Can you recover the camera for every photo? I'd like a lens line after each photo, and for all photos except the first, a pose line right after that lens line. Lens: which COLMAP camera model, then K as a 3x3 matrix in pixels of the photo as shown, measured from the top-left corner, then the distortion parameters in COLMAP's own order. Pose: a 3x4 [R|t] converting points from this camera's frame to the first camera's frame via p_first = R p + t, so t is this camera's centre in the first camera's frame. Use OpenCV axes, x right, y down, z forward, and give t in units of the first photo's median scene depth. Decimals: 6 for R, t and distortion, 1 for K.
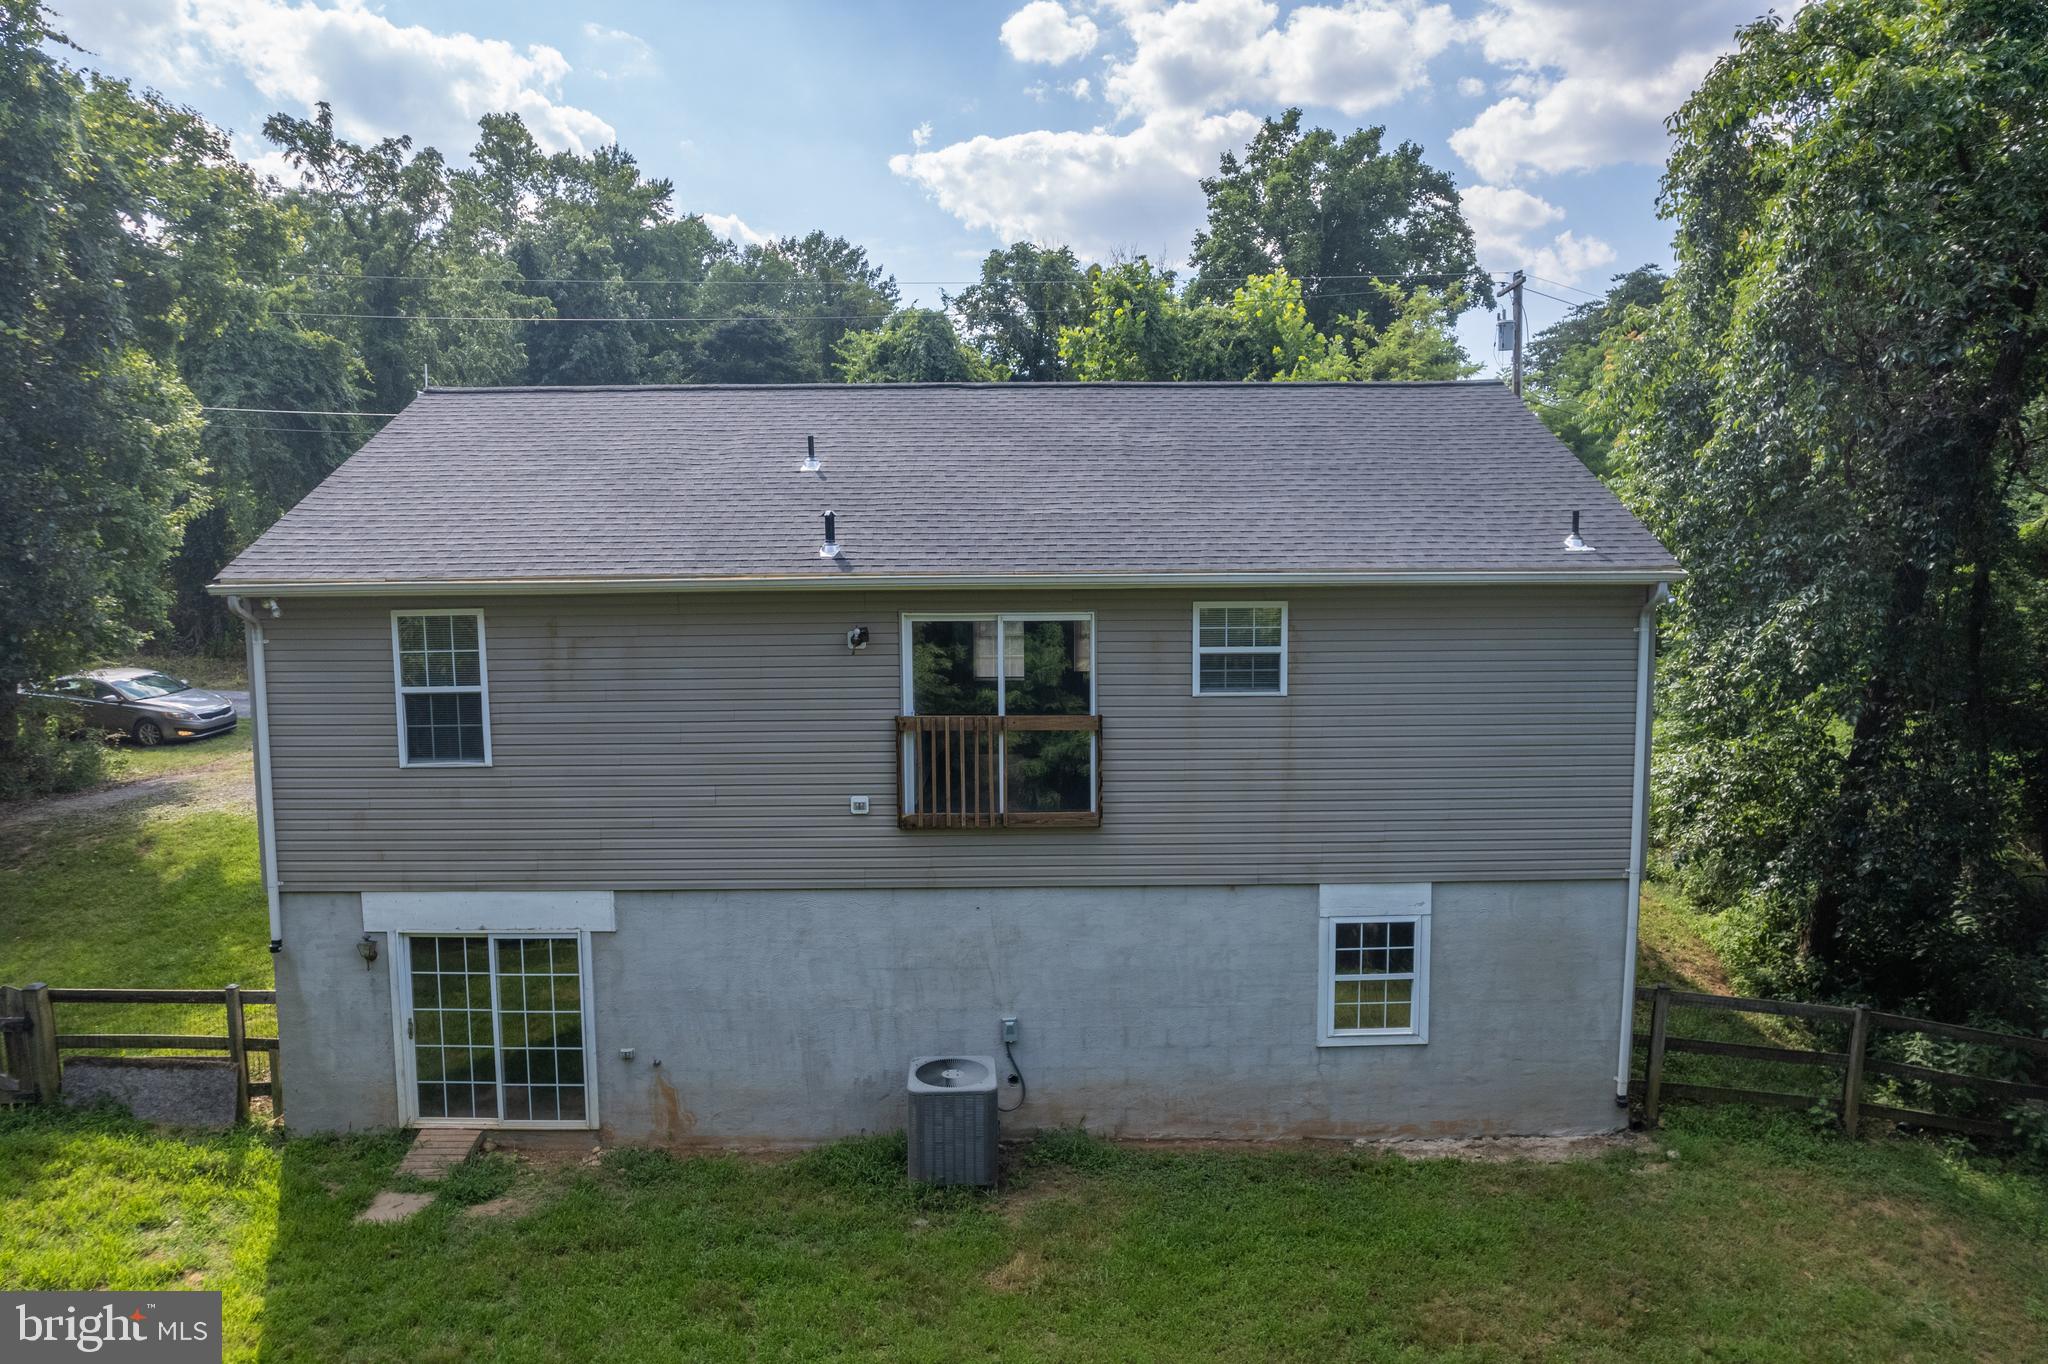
lens RADIAL K [[1309.5, 0, 1028.8], [0, 1309.5, 683.9], [0, 0, 1]] dist [-0.077852, 0.070610]
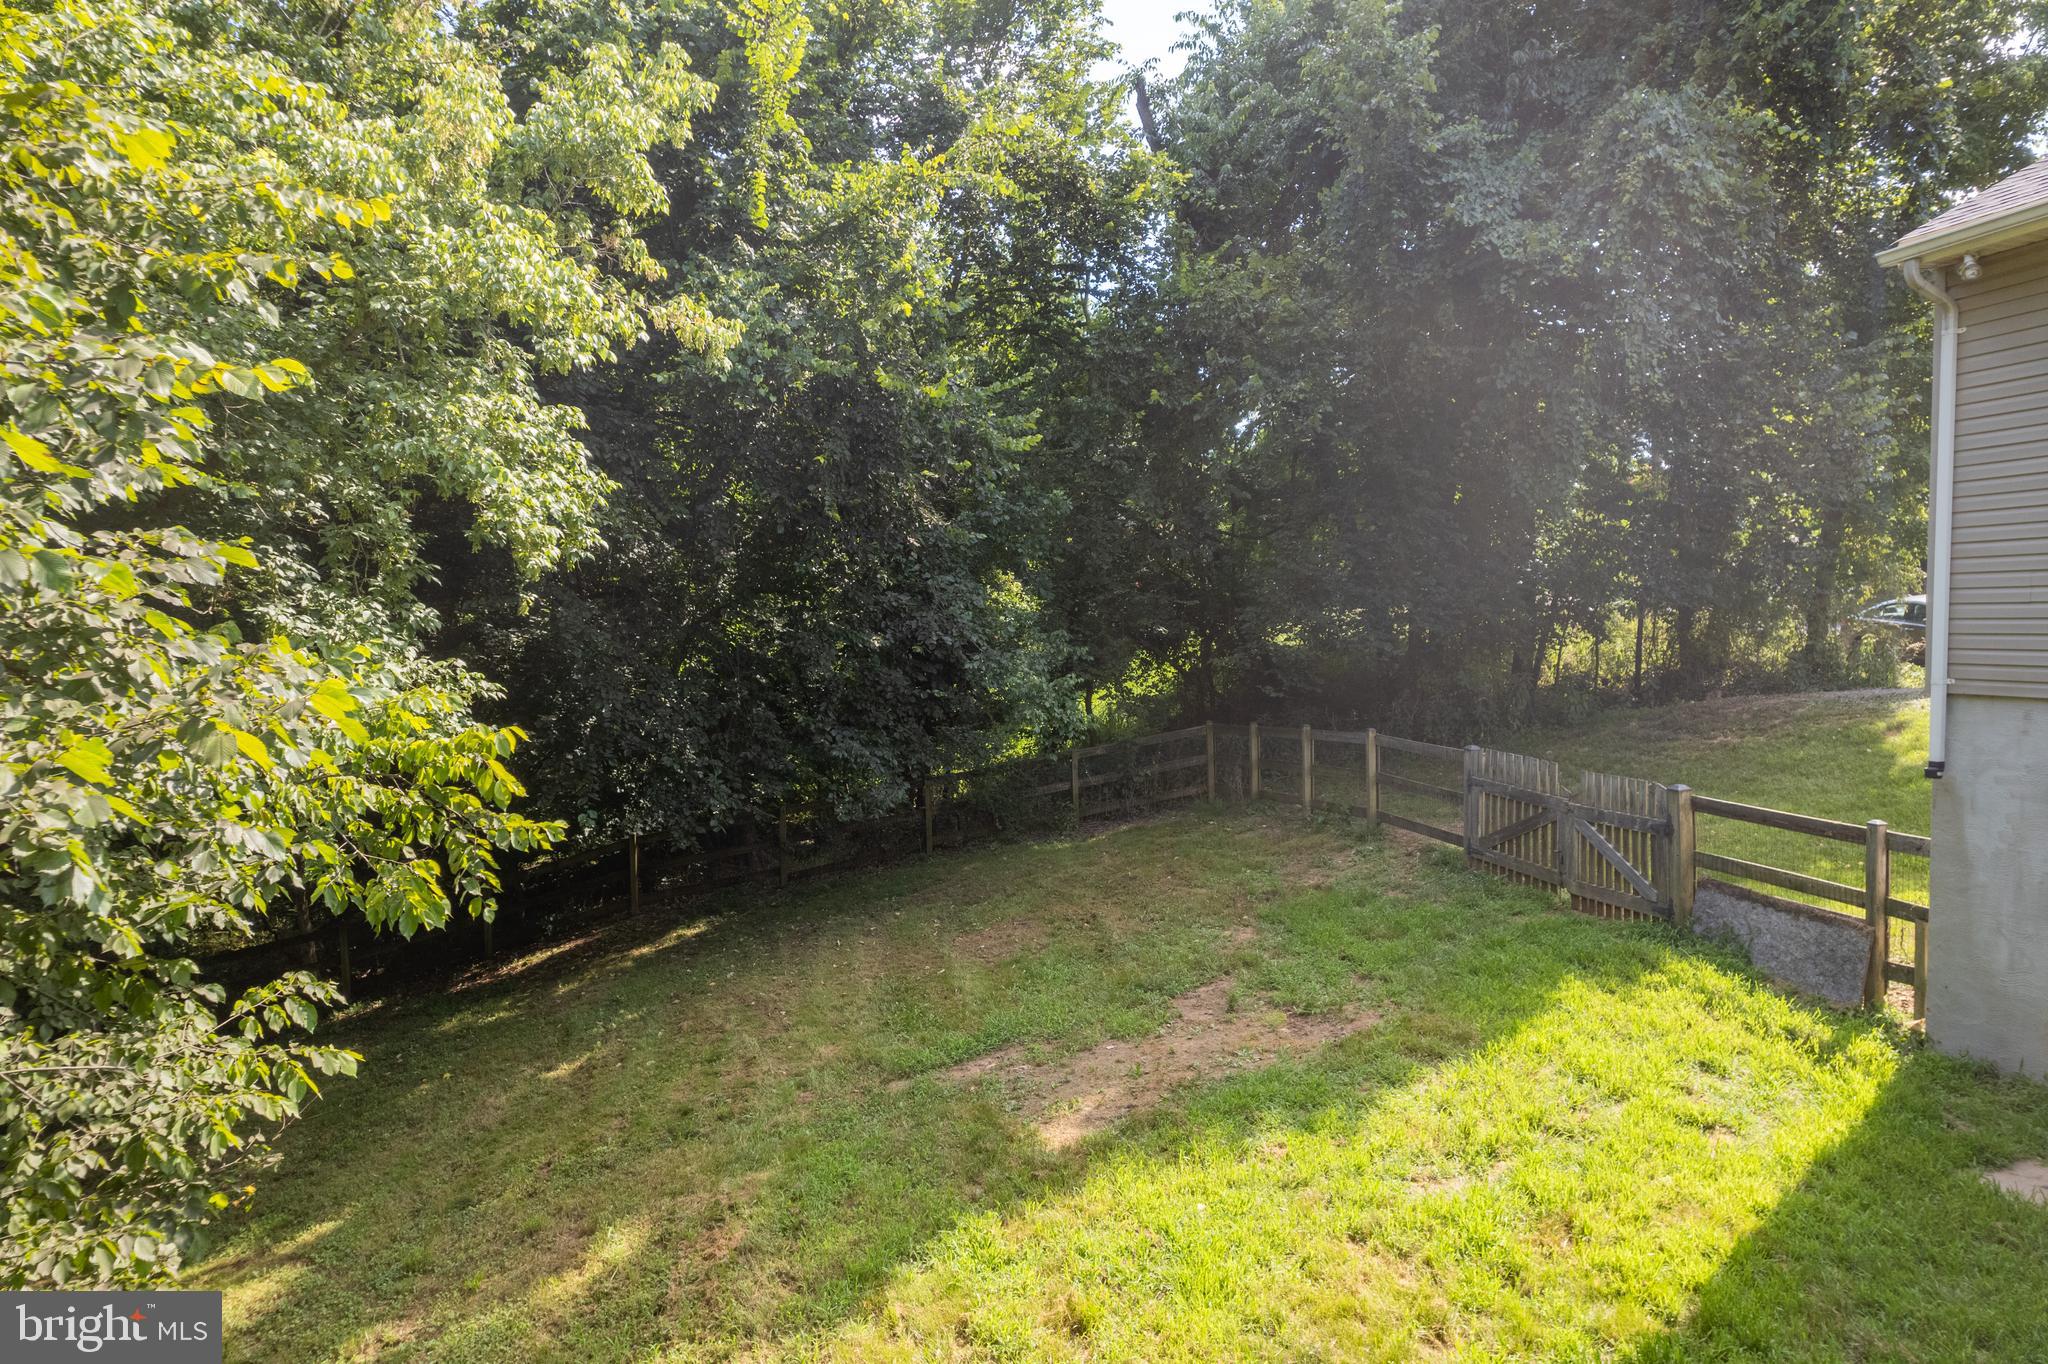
lens RADIAL K [[1309.5, 0, 1028.8], [0, 1309.5, 683.9], [0, 0, 1]] dist [-0.077852, 0.070610]
pose [[0.271377, 0.052752, -0.961026, -0.047781], [-0.083198, 0.996045, 0.031181, 0.176025], [0.958871, 0.071494, 0.274692, 0.325876]]
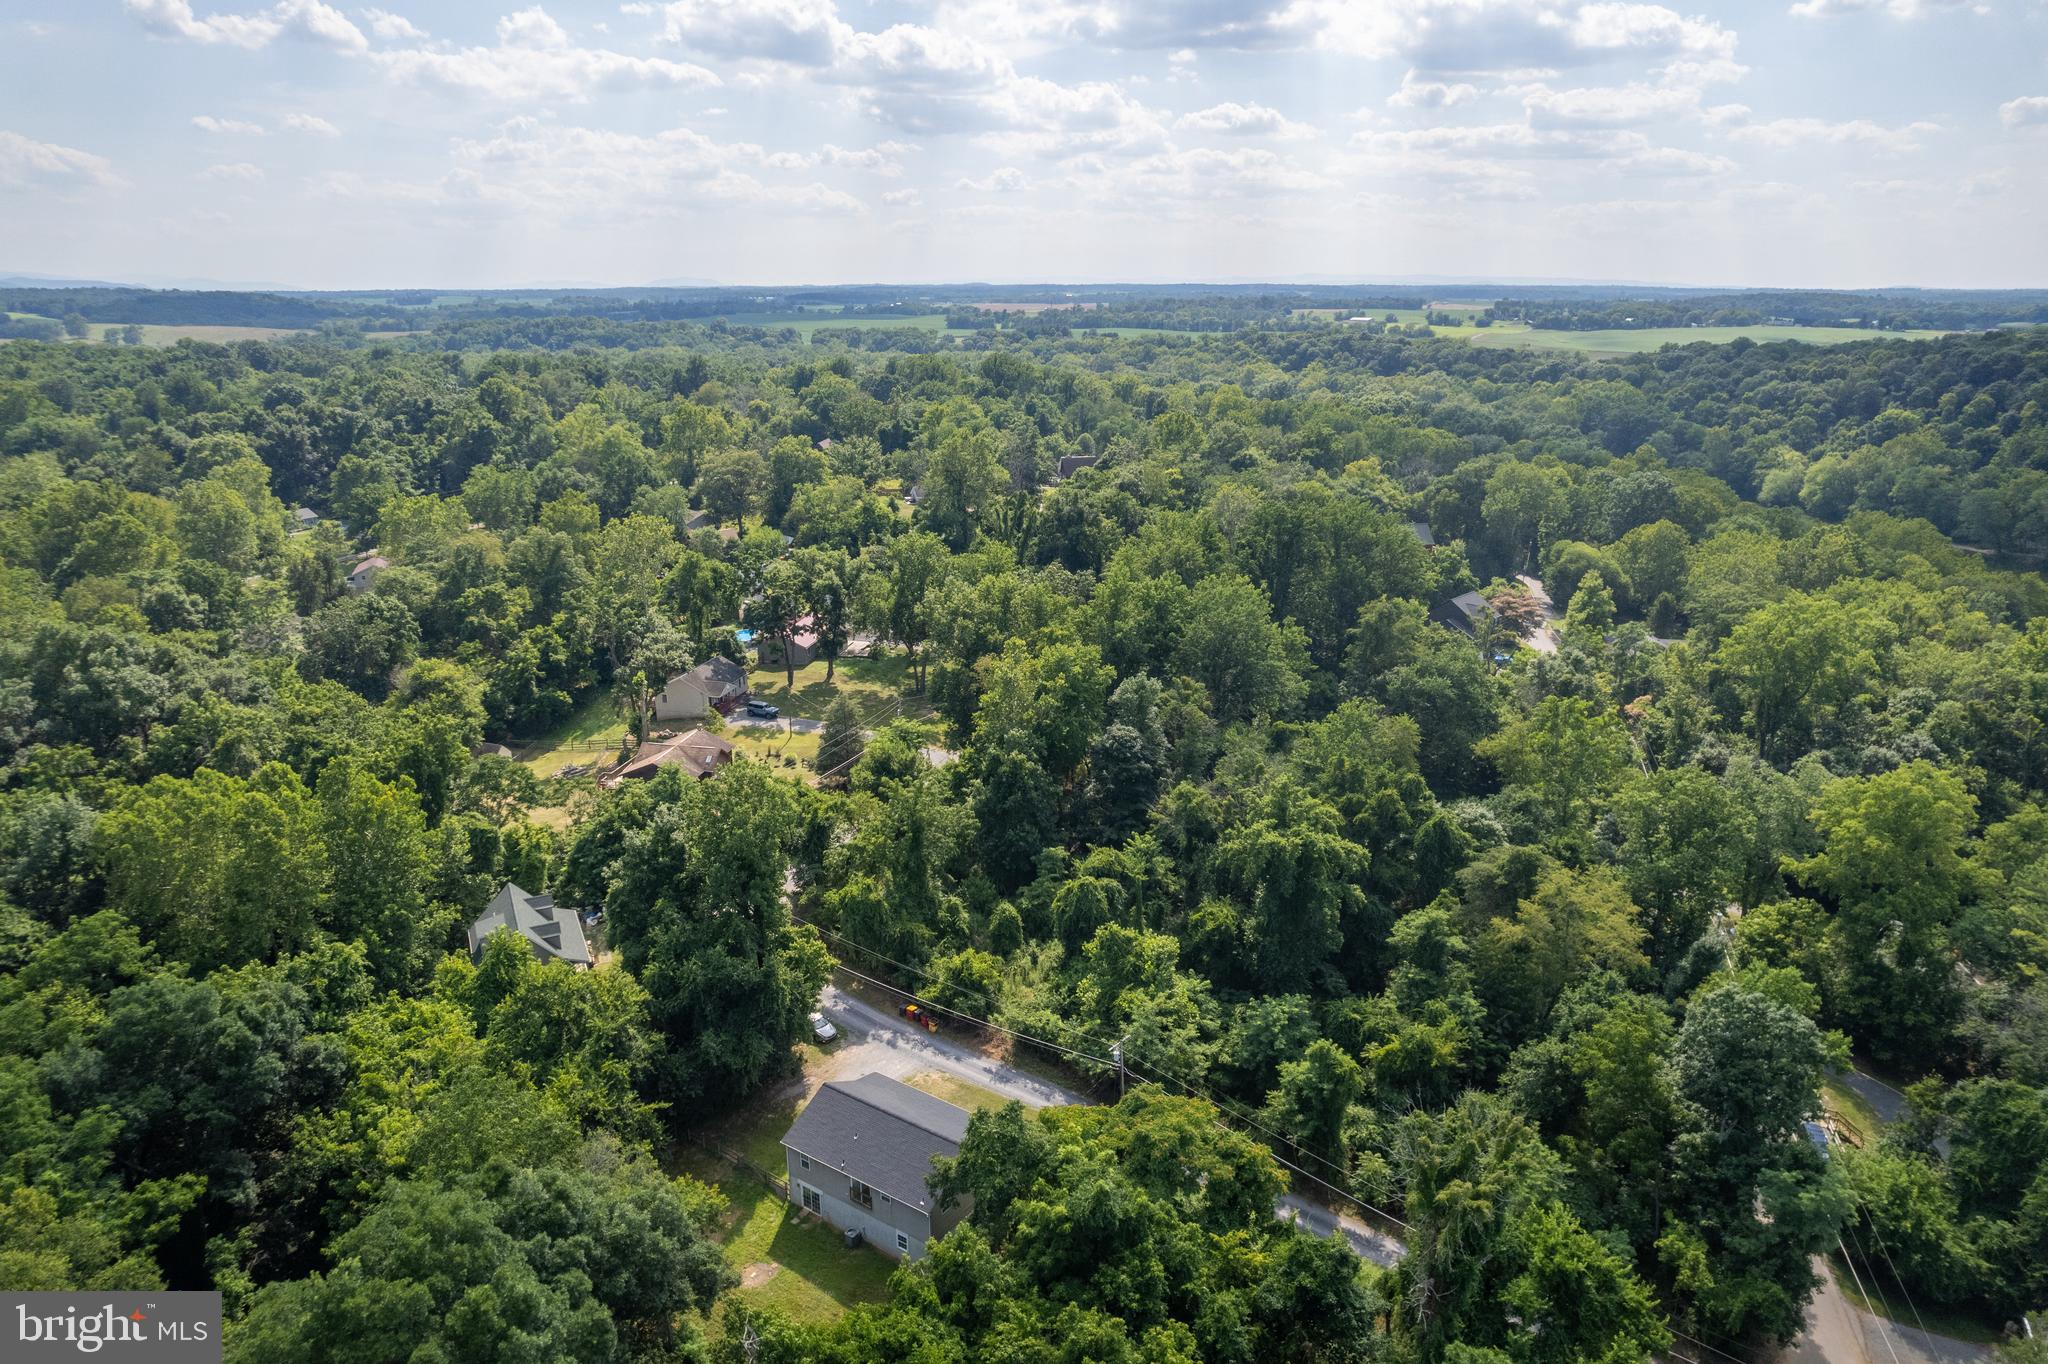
lens RADIAL K [[1309.5, 0, 1028.8], [0, 1309.5, 683.9], [0, 0, 1]] dist [-0.077852, 0.070610]
pose [[0.826859, 0.177100, -0.533798, 4.144444], [-0.062422, 0.972161, 0.225844, -4.461180], [0.558935, -0.153420, 0.814895, -3.981387]]
